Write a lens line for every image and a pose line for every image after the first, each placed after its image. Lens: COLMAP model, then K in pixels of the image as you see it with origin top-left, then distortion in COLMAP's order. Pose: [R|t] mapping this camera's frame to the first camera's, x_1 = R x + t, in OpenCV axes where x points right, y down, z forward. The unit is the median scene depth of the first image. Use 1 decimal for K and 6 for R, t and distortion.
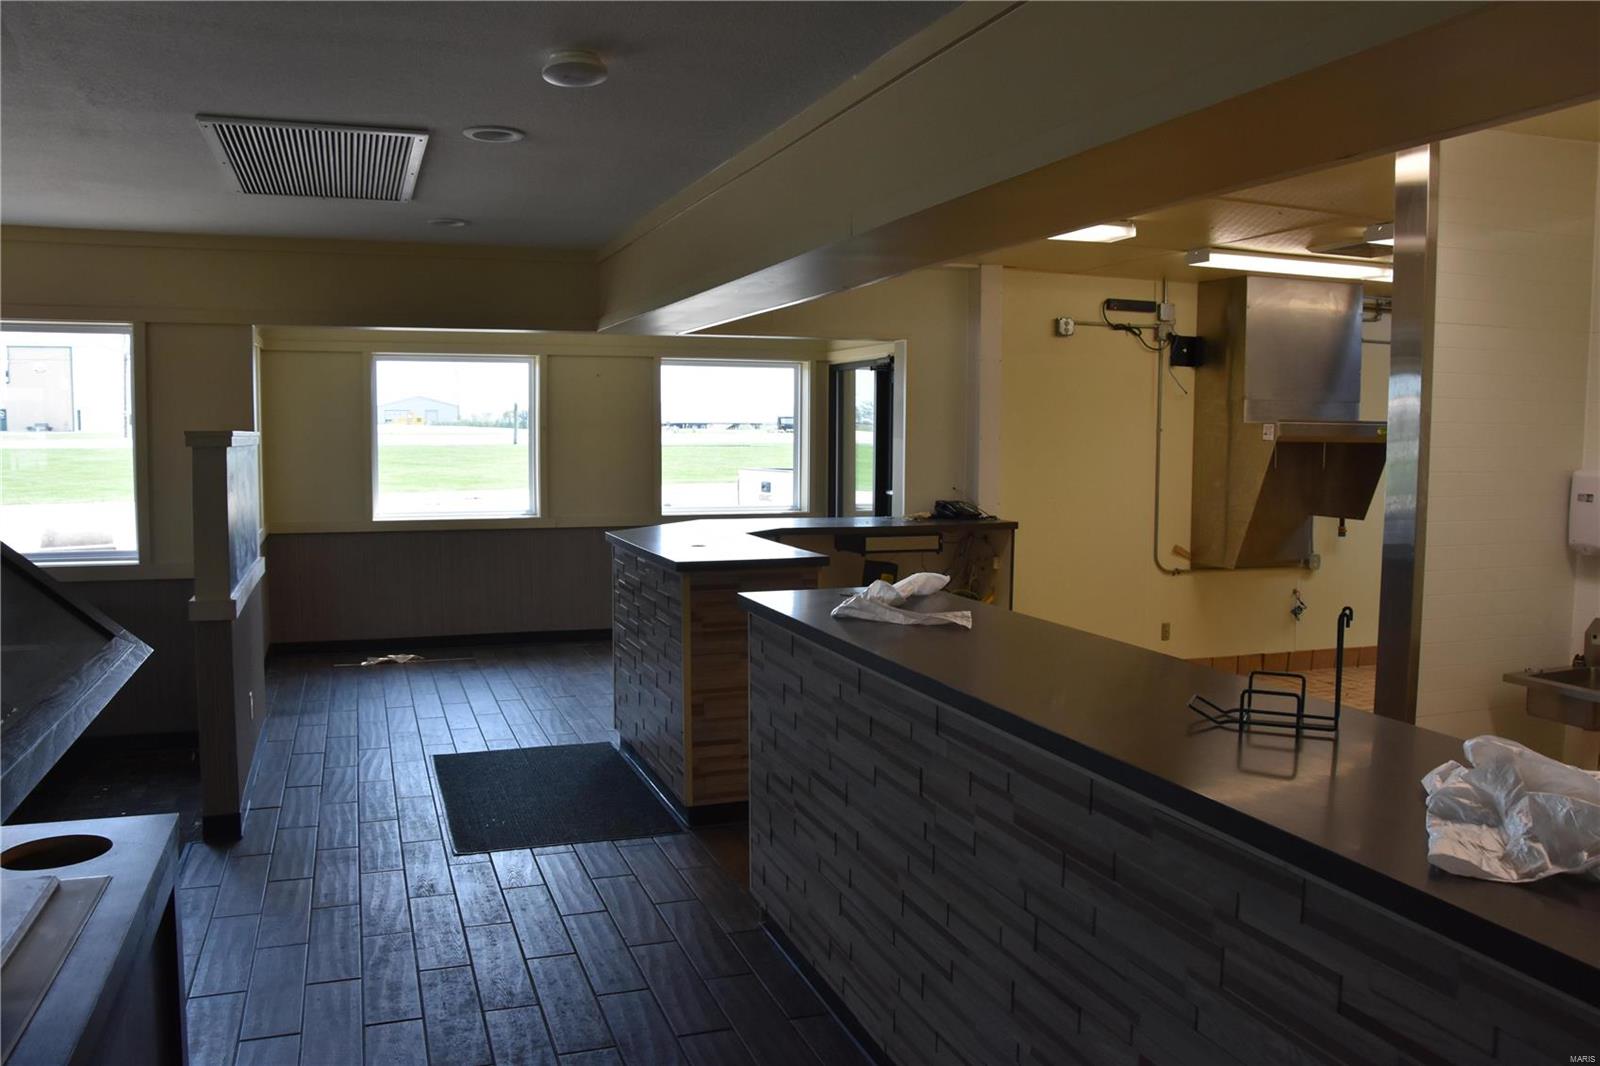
lens RADIAL K [[1259.7, 0, 807.9], [0, 1259.7, 536.4], [0, 0, 1]] dist [-0.152742, 0.124457]
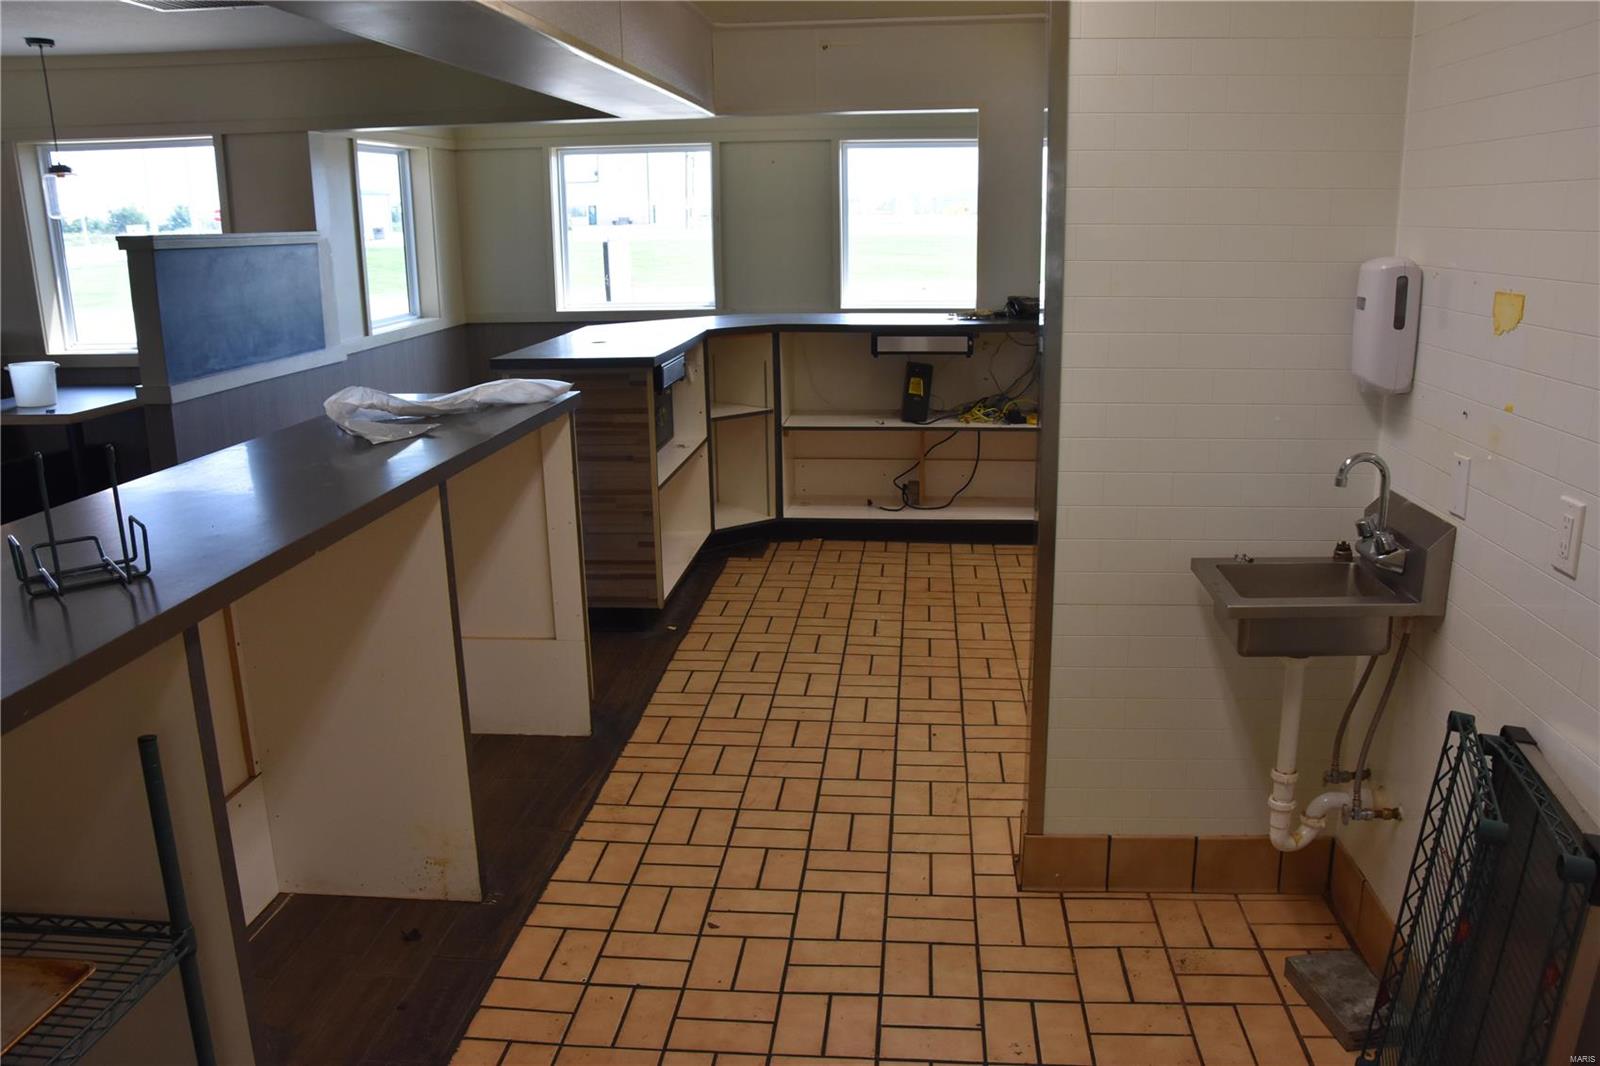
lens RADIAL K [[1259.7, 0, 807.9], [0, 1259.7, 536.4], [0, 0, 1]] dist [-0.152742, 0.124457]
pose [[0.905896, 0.087387, -0.414386, 0.352926], [-0.018118, 0.985580, 0.168236, -0.007490], [0.423112, -0.144897, 0.894417, 0.143508]]
